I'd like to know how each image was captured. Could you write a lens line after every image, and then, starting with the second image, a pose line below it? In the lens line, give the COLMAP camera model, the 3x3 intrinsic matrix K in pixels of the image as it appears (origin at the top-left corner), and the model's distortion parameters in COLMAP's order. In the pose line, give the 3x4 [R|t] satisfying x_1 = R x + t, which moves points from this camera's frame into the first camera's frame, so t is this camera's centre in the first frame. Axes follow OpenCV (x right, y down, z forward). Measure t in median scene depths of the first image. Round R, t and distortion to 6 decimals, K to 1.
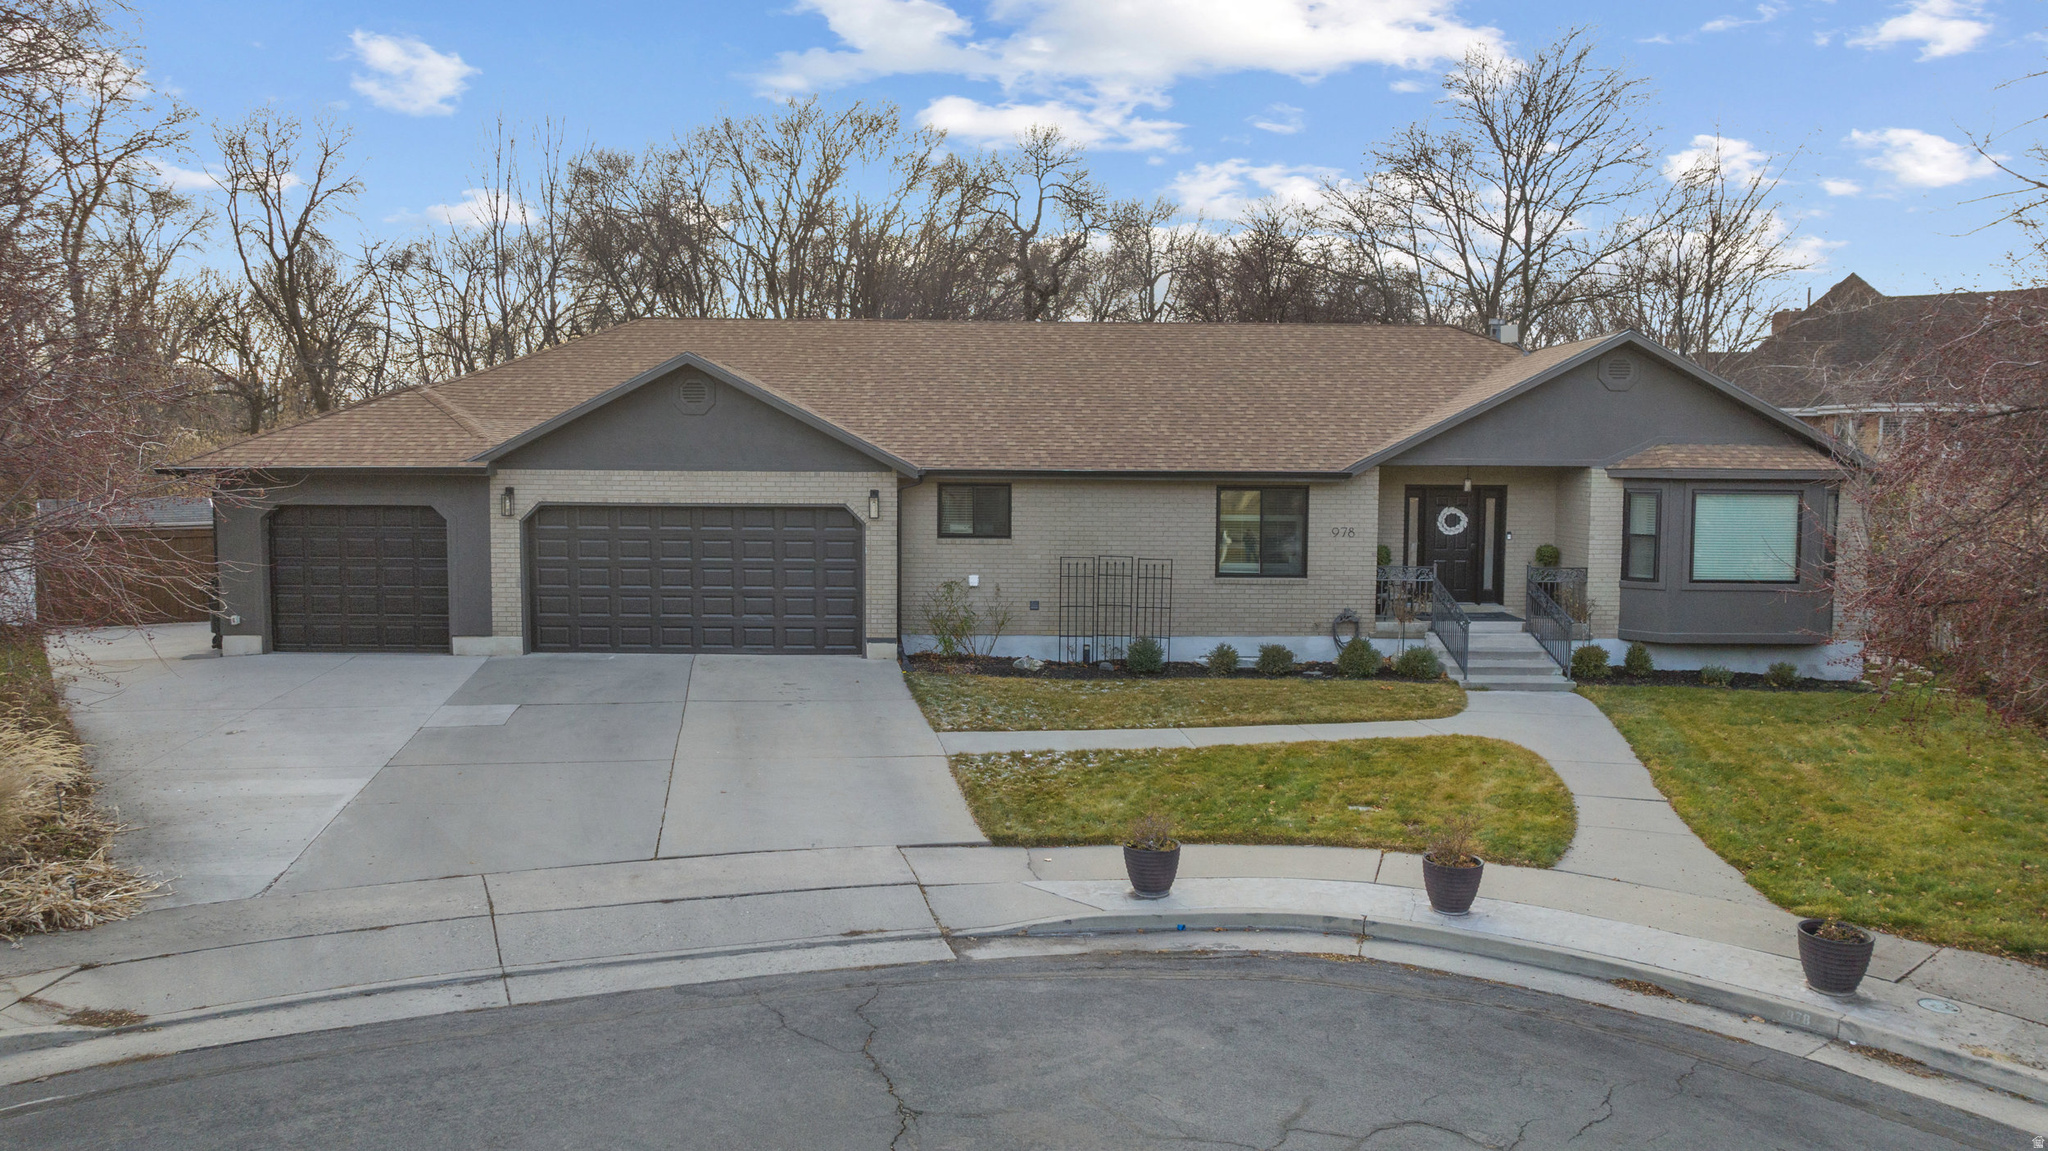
lens RADIAL K [[1462.2, 0, 1022.2], [0, 1462.2, 585.0], [0, 0, 1]] dist [-0.018491, 0.007400]
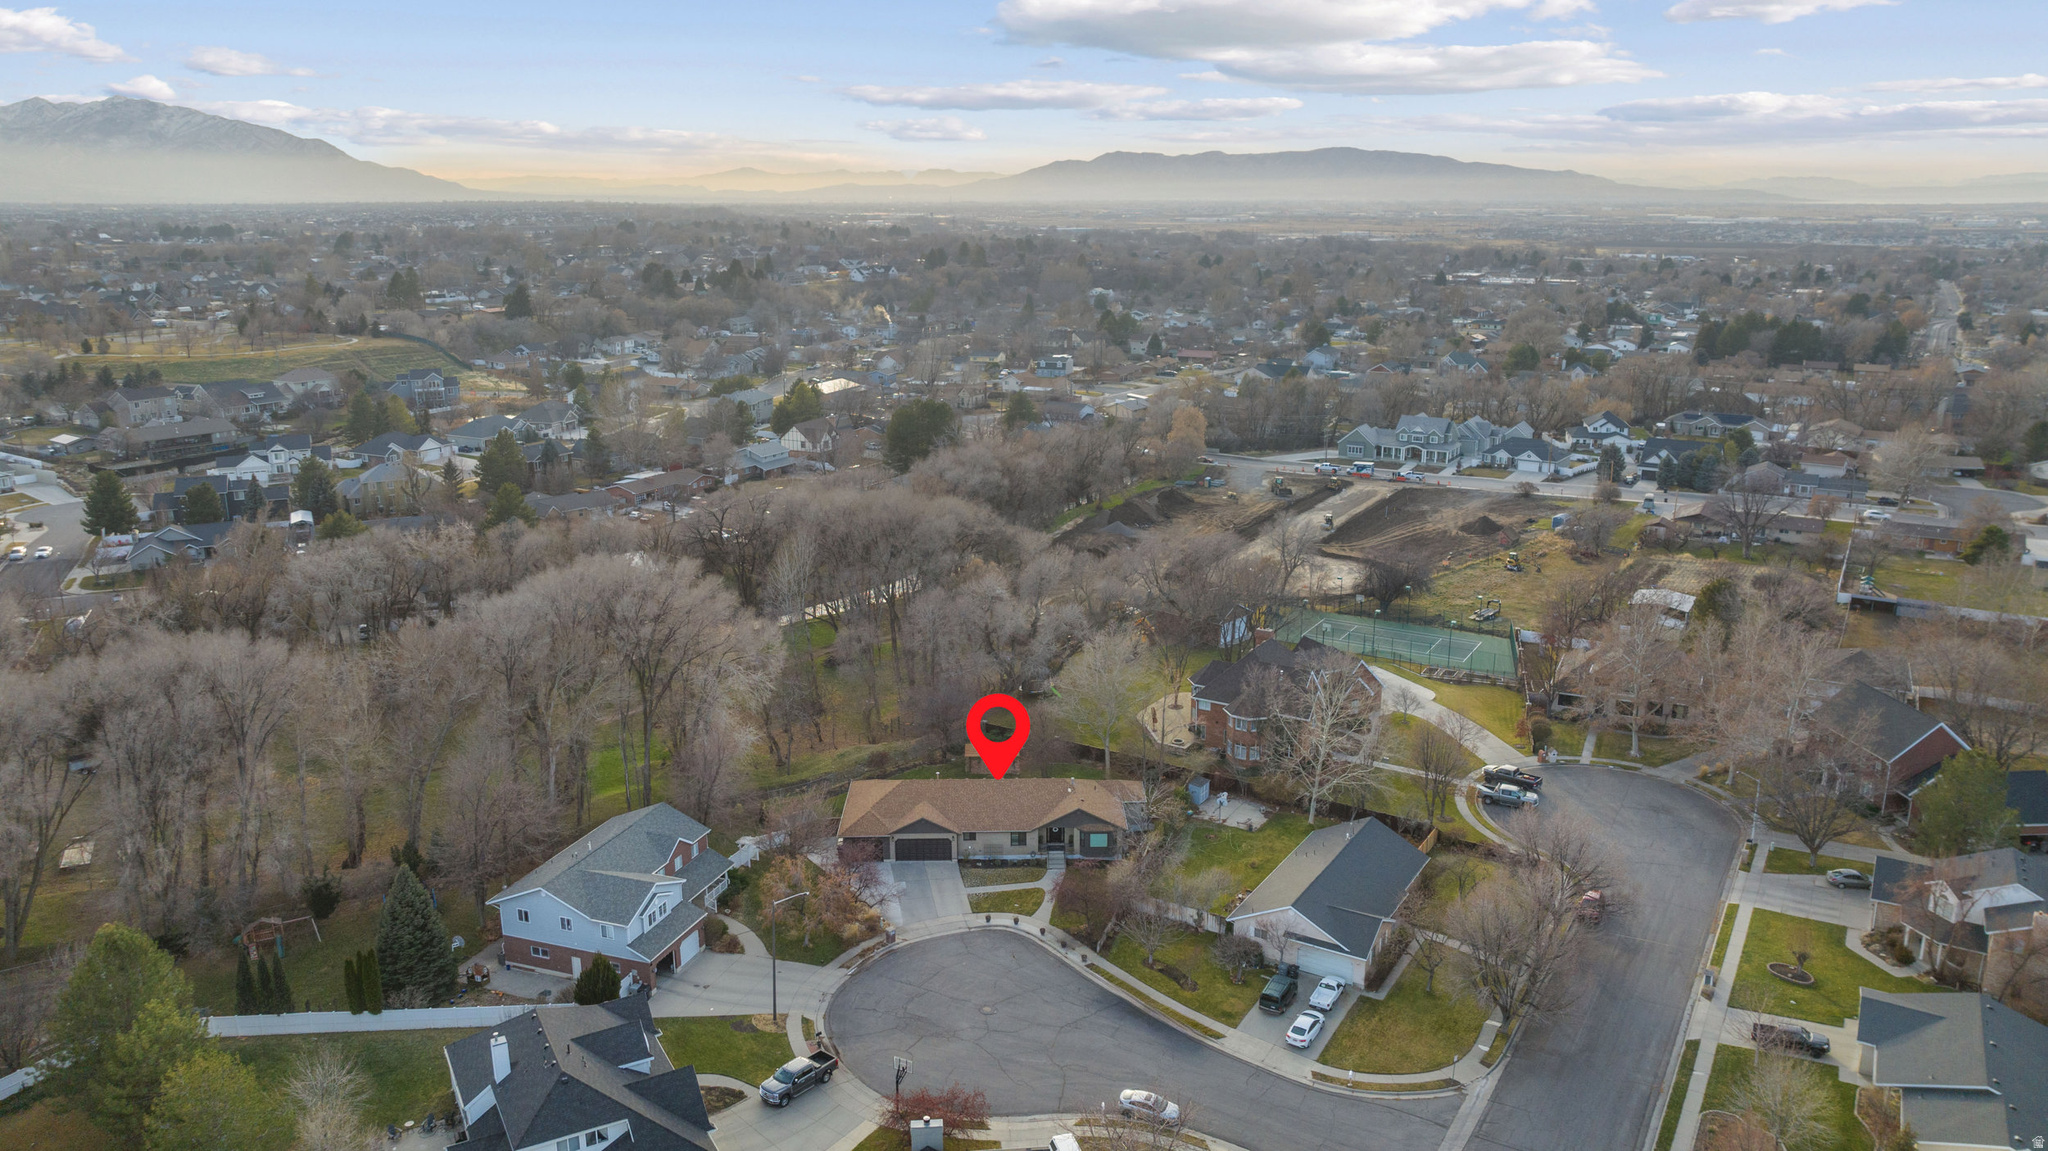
lens RADIAL K [[1462.2, 0, 1031.9], [0, 1462.2, 574.3], [0, 0, 1]] dist [-0.018491, 0.007400]
pose [[0.999858, -0.013786, 0.009726, 0.180631], [0.011827, 0.983838, 0.178670, -2.200771], [-0.012032, -0.178529, 0.983861, -4.739476]]
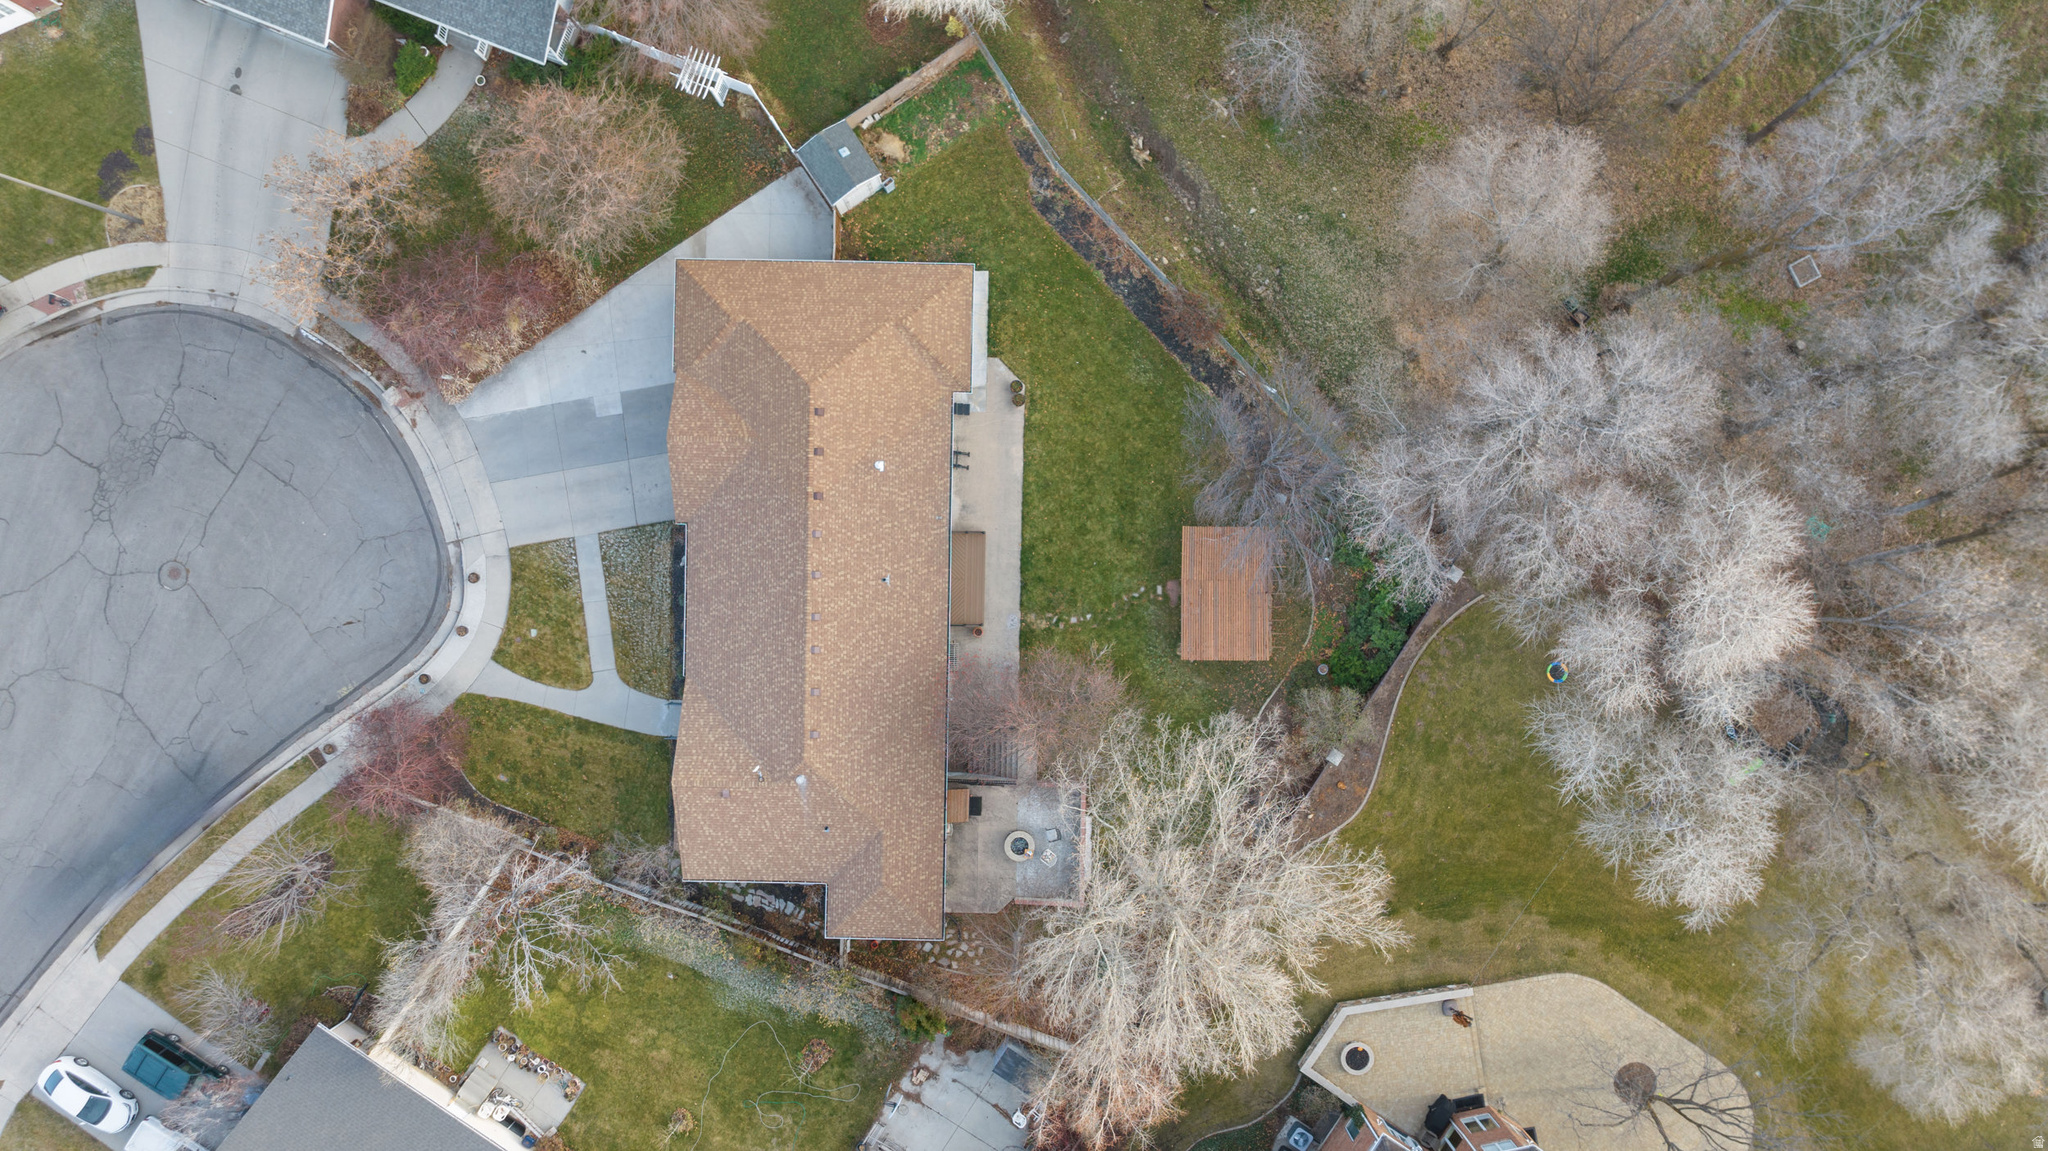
lens RADIAL K [[1462.2, 0, 1030.1], [0, 1462.2, 575.1], [0, 0, 1]] dist [-0.018491, 0.007400]
pose [[-0.022775, 0.999730, -0.004633, 0.030871], [-0.070590, 0.003015, 0.997501, -2.926536], [0.997245, 0.023045, 0.070503, 1.468811]]
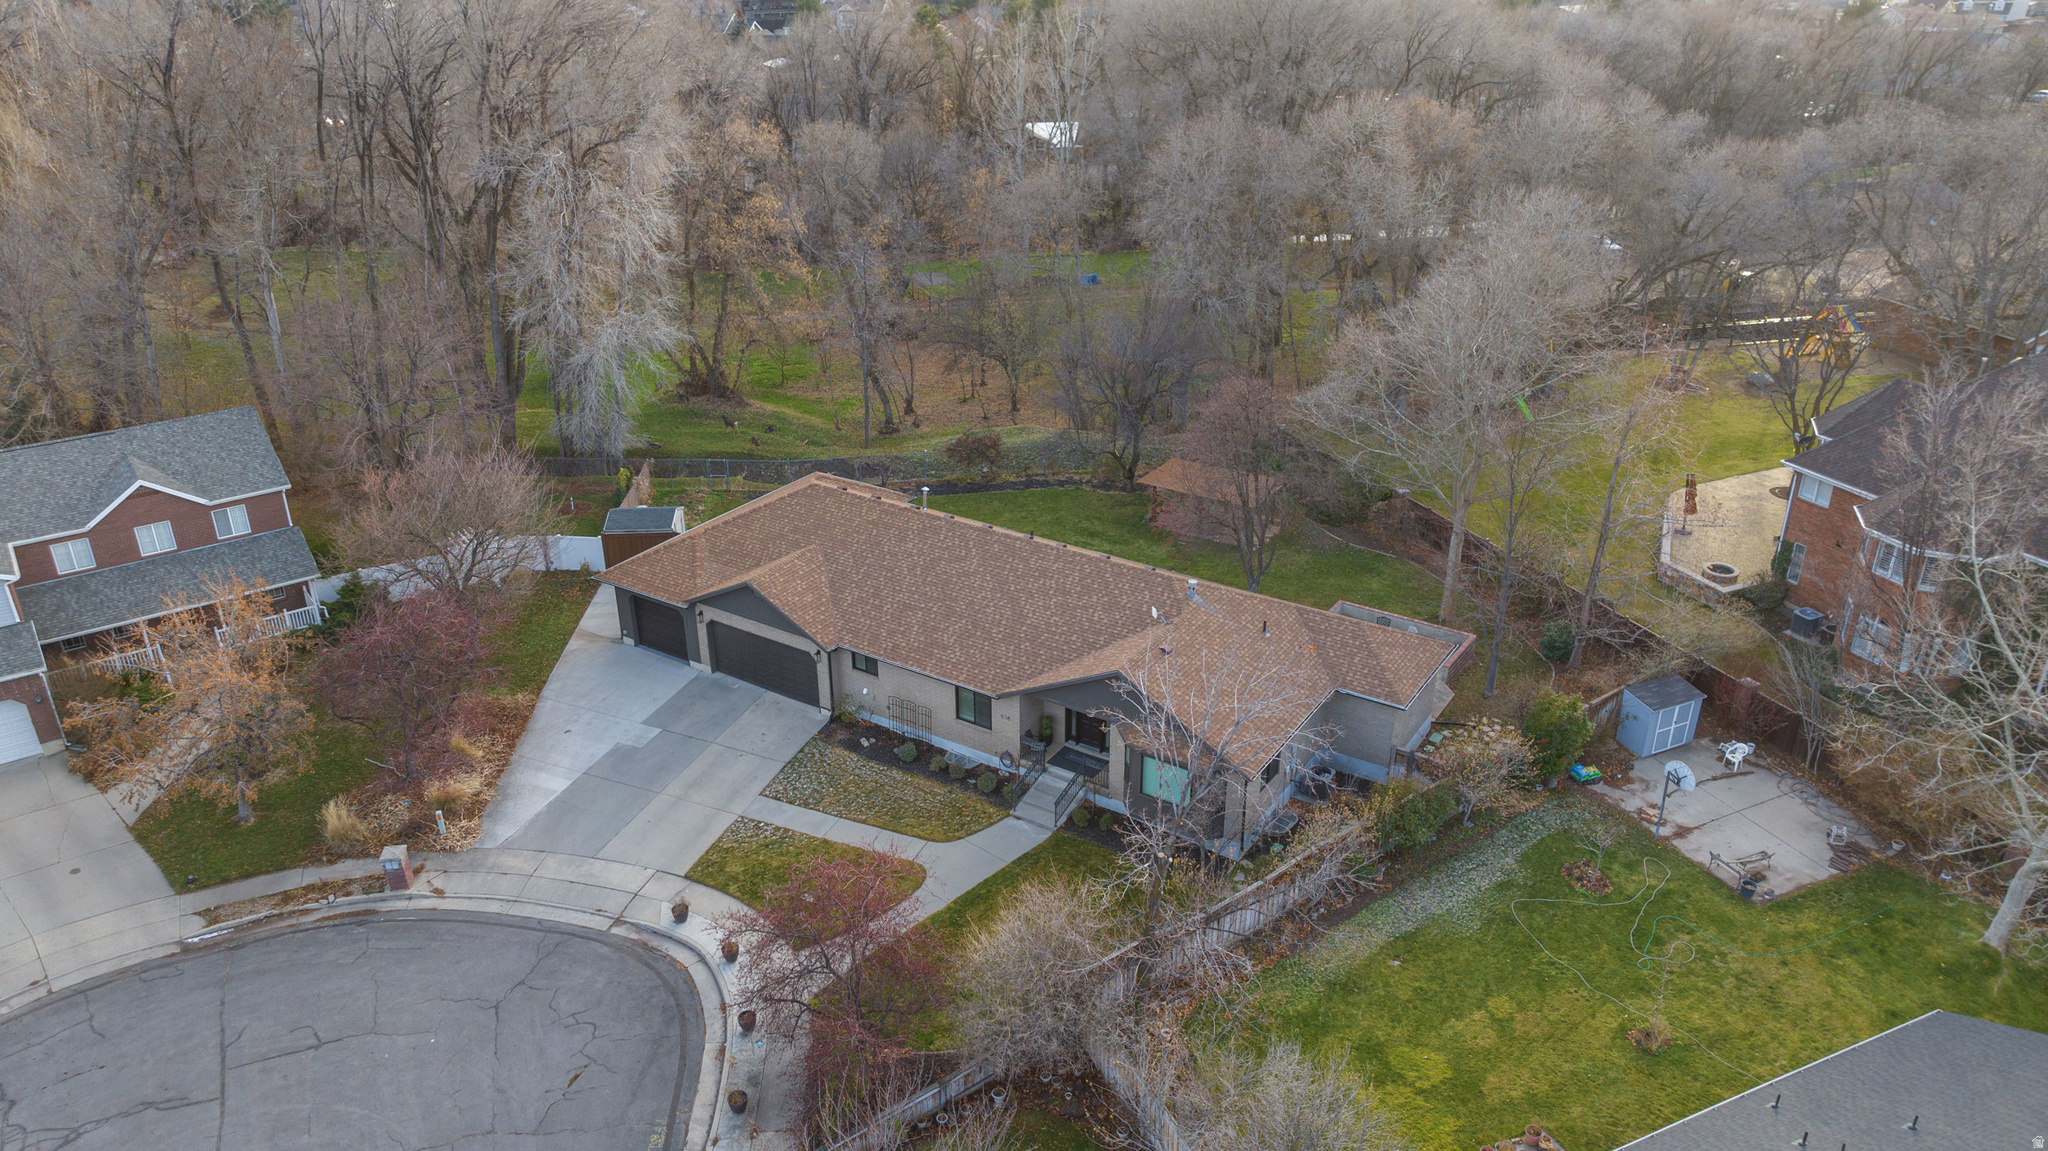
lens RADIAL K [[1462.2, 0, 1026.9], [0, 1462.2, 569.9], [0, 0, 1]] dist [-0.018491, 0.007400]
pose [[0.835816, 0.221222, -0.502467, 1.262888], [-0.033681, 0.934161, 0.355260, -0.985307], [0.547976, -0.280008, 0.788237, -0.555240]]
